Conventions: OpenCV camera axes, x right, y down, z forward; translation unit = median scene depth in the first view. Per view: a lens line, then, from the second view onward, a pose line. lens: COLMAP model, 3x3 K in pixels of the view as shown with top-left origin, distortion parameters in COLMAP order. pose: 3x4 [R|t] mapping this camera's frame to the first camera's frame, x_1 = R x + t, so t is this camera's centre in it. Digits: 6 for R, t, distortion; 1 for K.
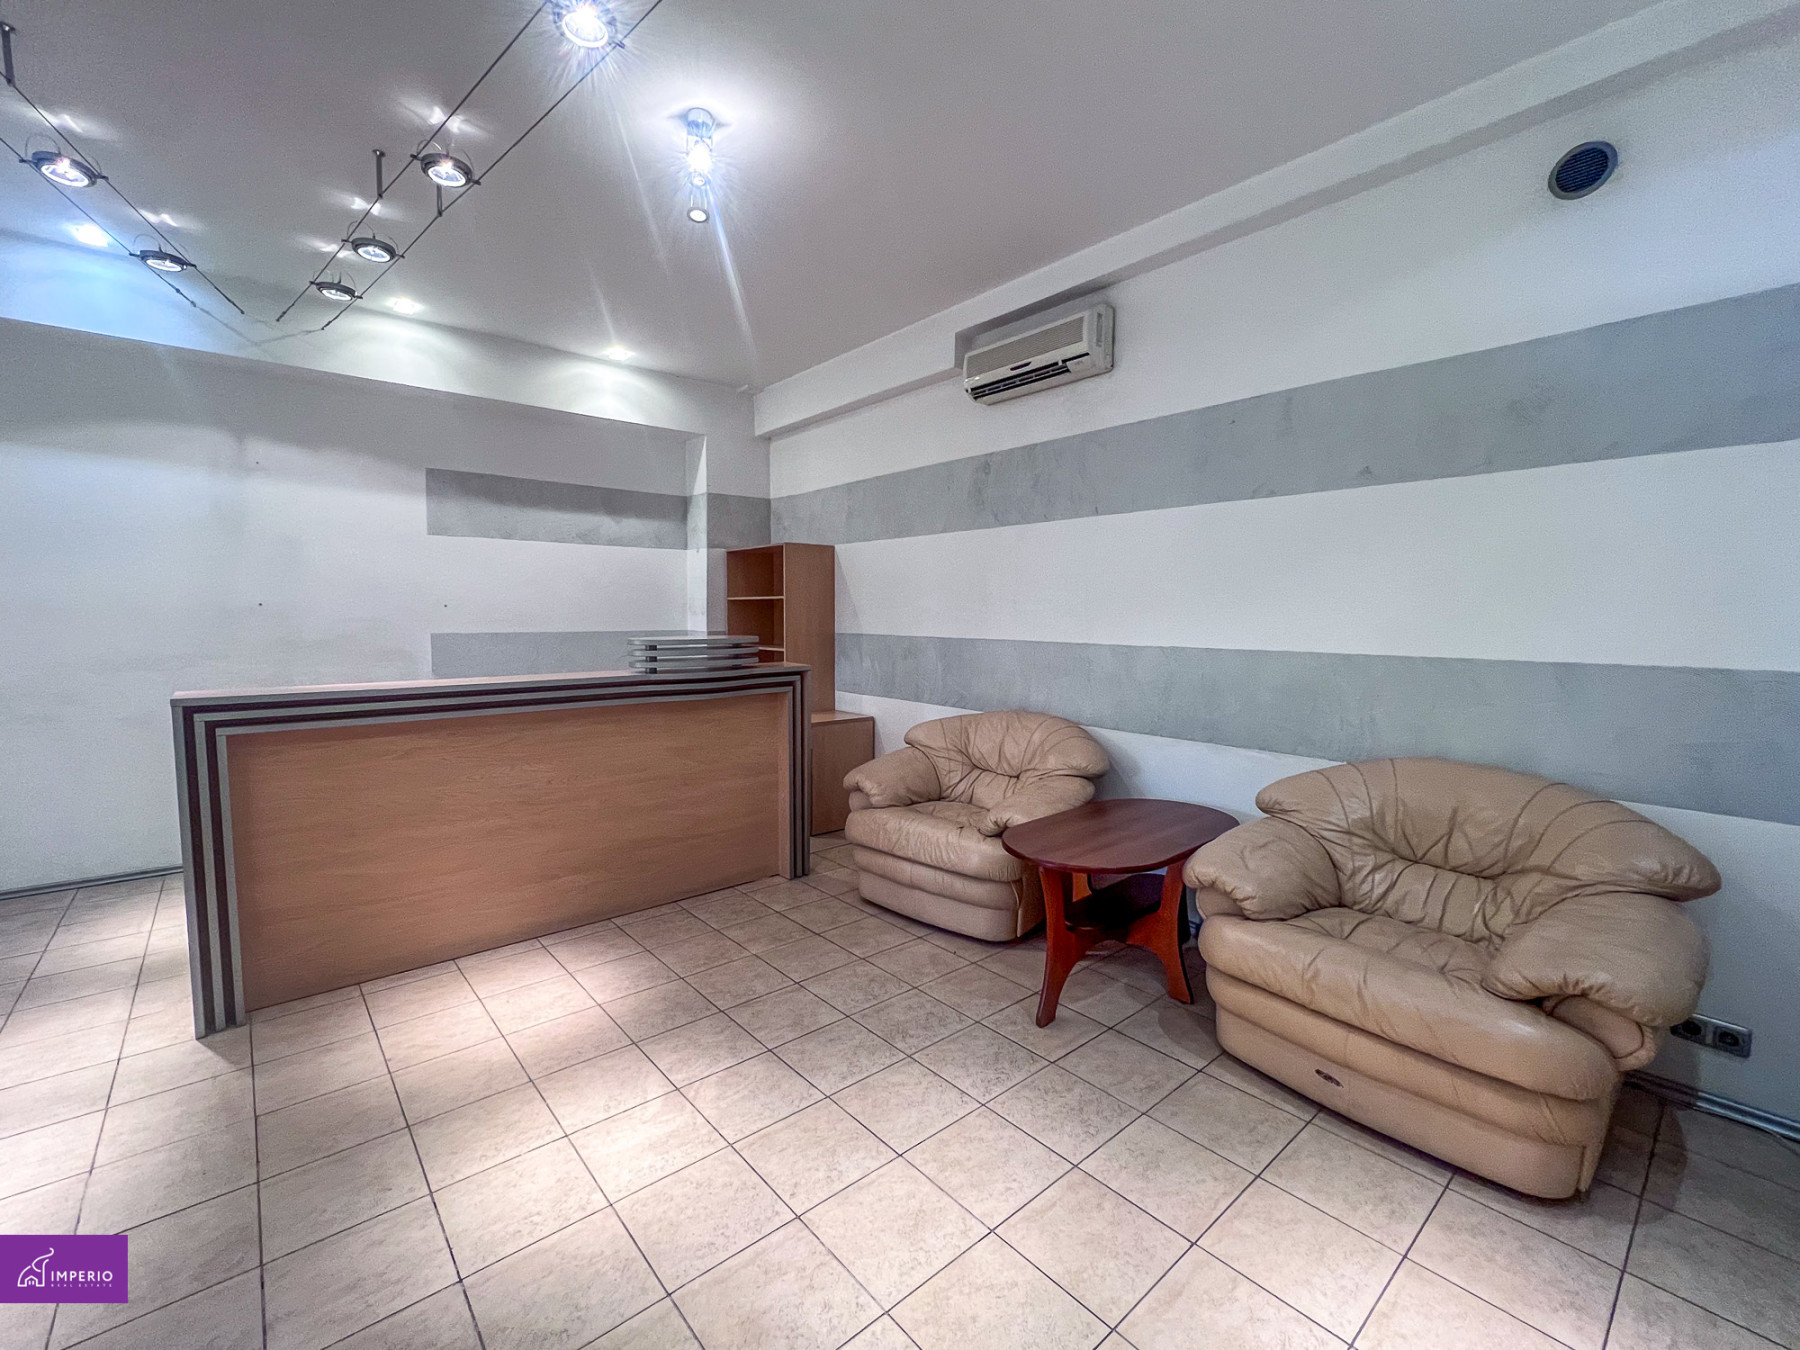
lens RADIAL K [[763.5, 0, 887.7], [0, 763.5, 671.7], [0, 0, 1]] dist [-0.001151, 0.000005]
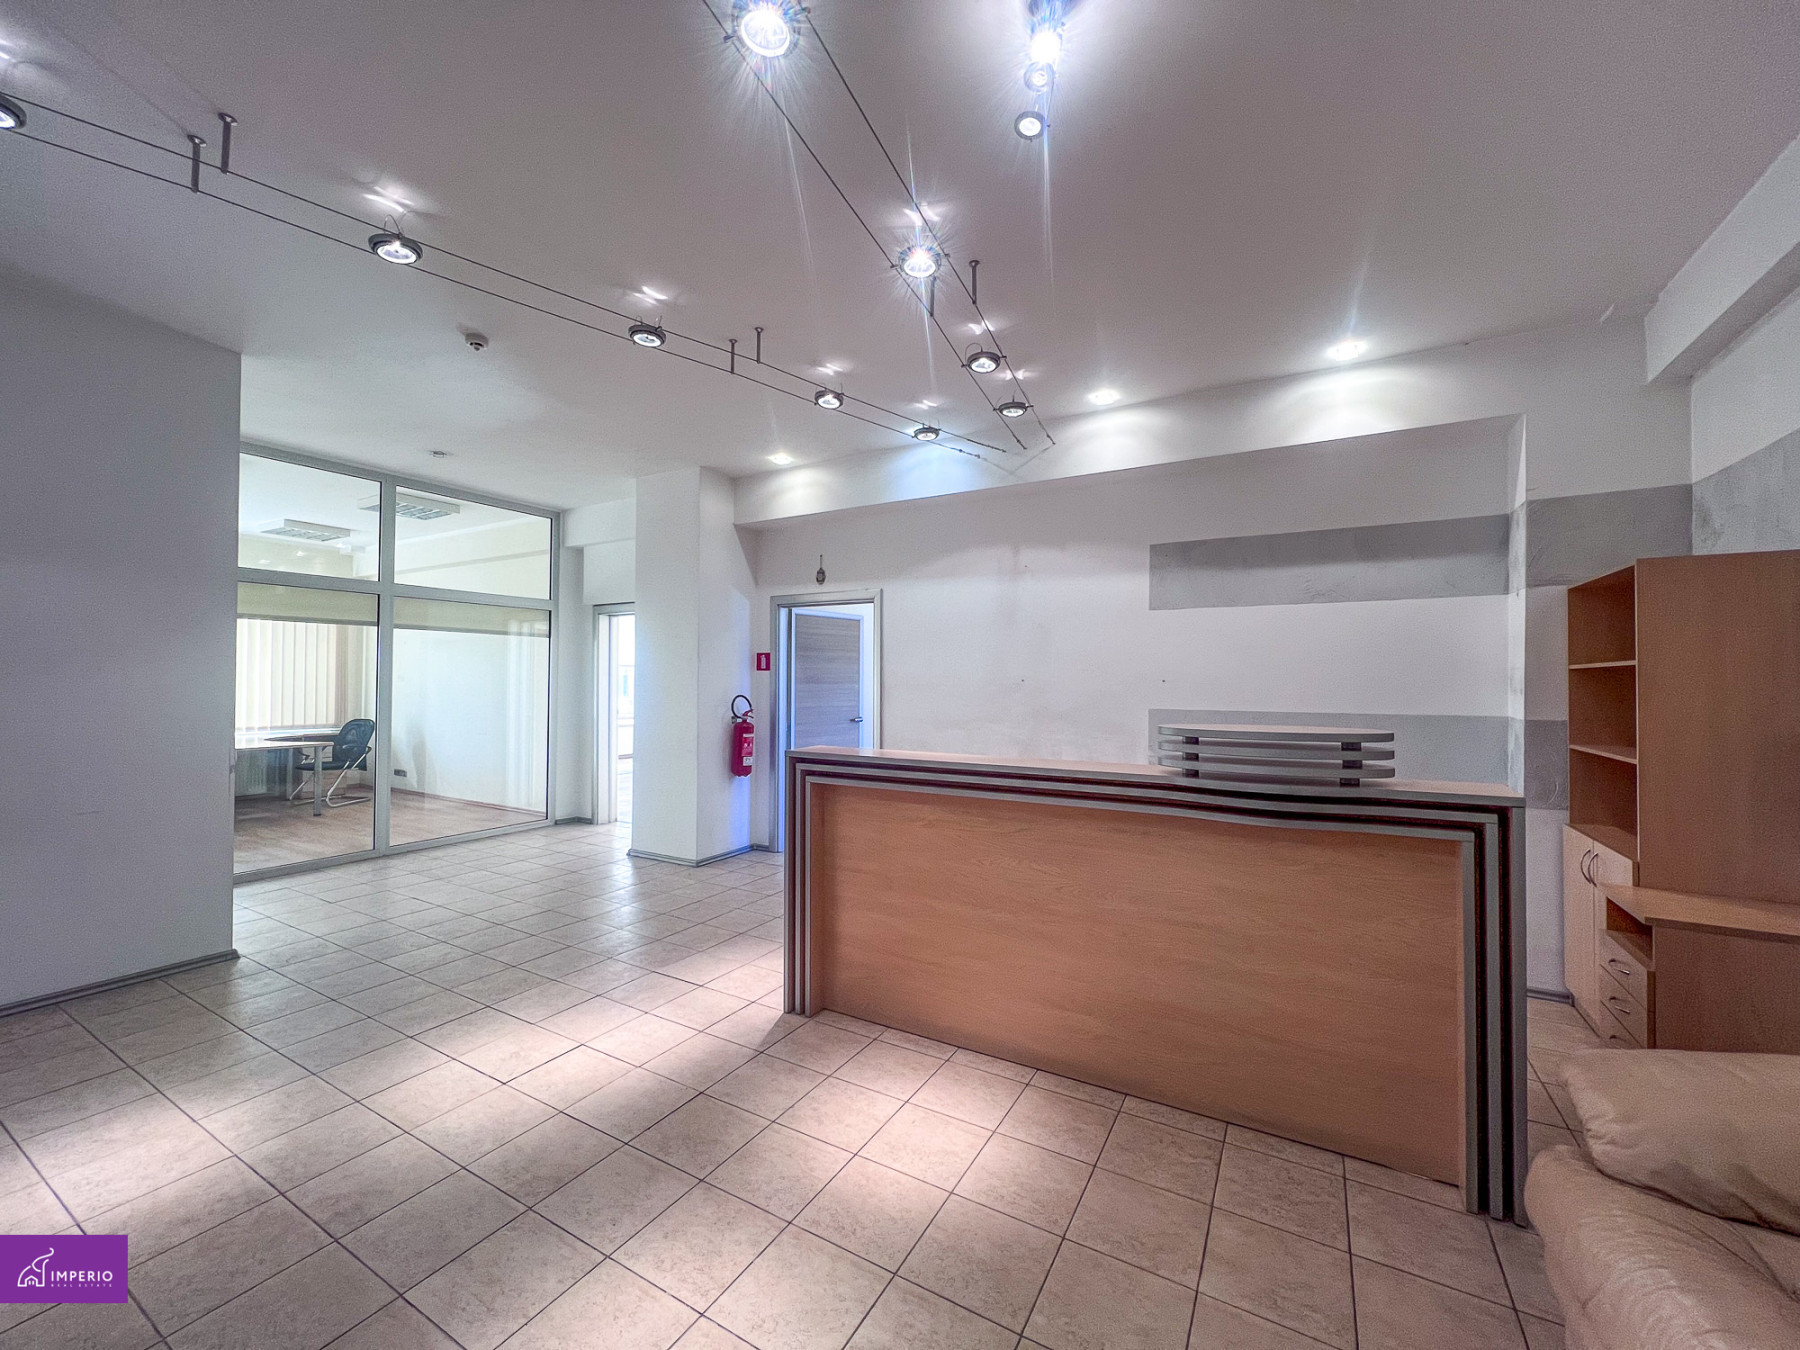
lens RADIAL K [[718.2, 0, 891.4], [0, 718.2, 671.2], [0, 0, 1]] dist [-0.001855, 0.000348]
pose [[0.331738, -0.016529, -0.943227, 0.228291], [-0.076777, 0.996057, -0.044458, -0.042219], [0.940242, 0.087166, 0.329161, 0.500041]]
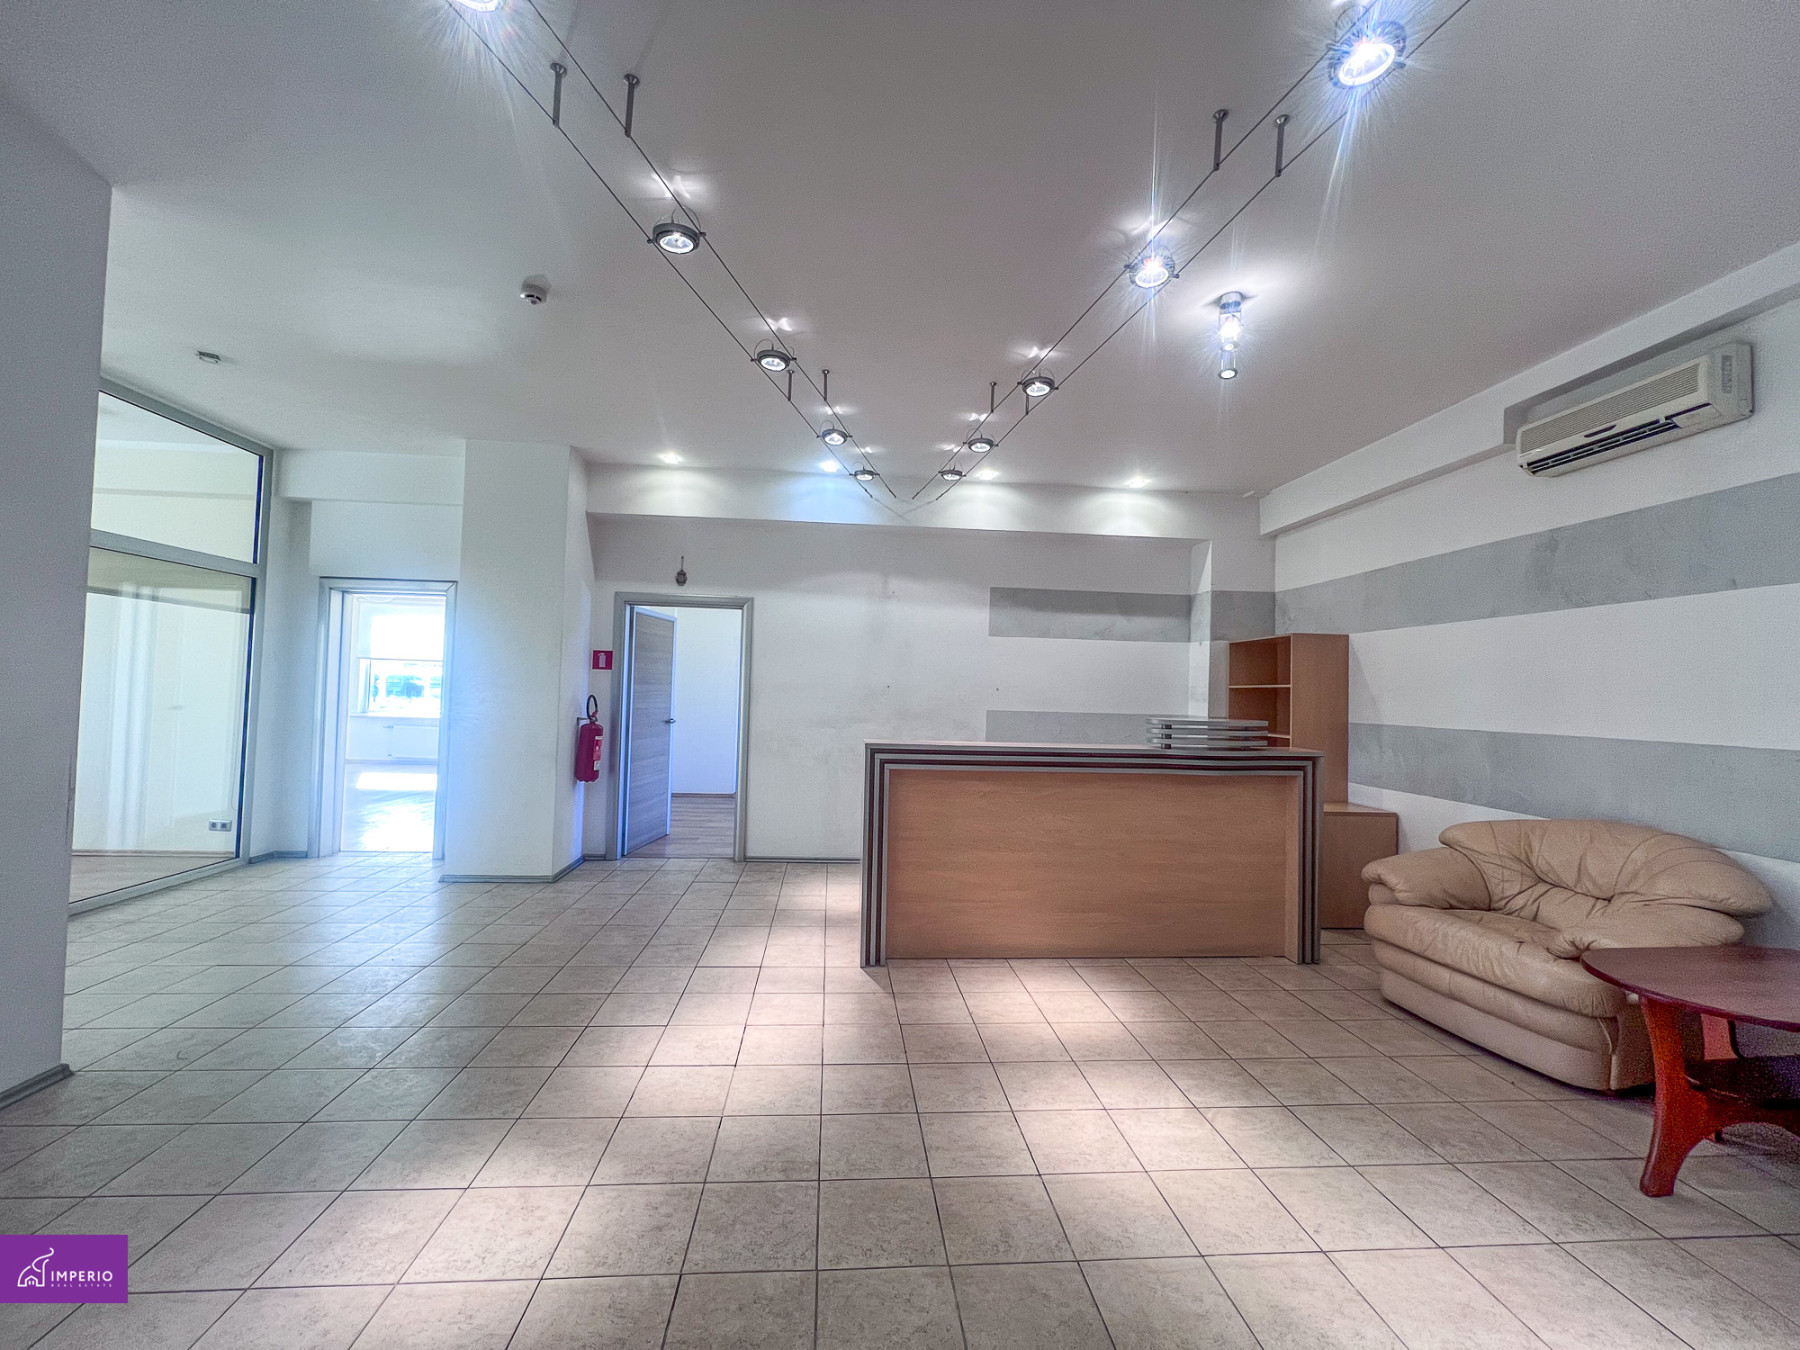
lens RADIAL K [[718.2, 0, 891.4], [0, 718.2, 671.2], [0, 0, 1]] dist [-0.001855, 0.000348]
pose [[0.810958, -0.001527, -0.585103, -0.008945], [-0.068105, 0.992953, -0.096986, 0.019009], [0.581127, 0.118500, 0.805139, -0.135128]]
